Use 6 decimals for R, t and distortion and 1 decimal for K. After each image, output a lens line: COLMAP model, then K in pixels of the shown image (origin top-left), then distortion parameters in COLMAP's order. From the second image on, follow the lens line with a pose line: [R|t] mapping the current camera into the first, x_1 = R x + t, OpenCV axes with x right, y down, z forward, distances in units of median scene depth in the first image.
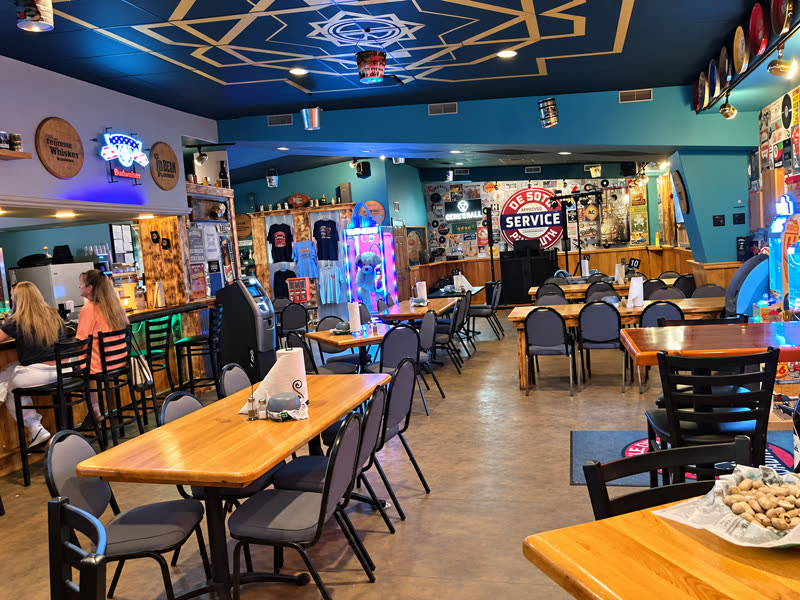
lens RADIAL K [[831.7, 0, 400.0], [0, 831.7, 300.0], [0, 0, 1]] dist [0.356751, -0.008514]
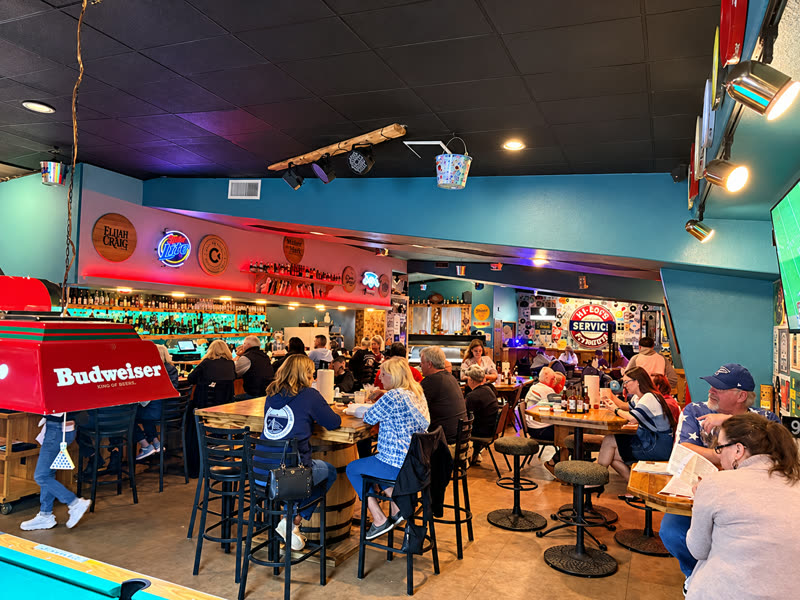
lens RADIAL K [[831.7, 0, 400.0], [0, 831.7, 300.0], [0, 0, 1]] dist [0.356751, -0.008514]
pose [[0.988025, 0.107831, -0.110358, -0.014663], [-0.116468, 0.990355, -0.075047, 0.009387], [0.101201, 0.087002, 0.991055, -0.555172]]
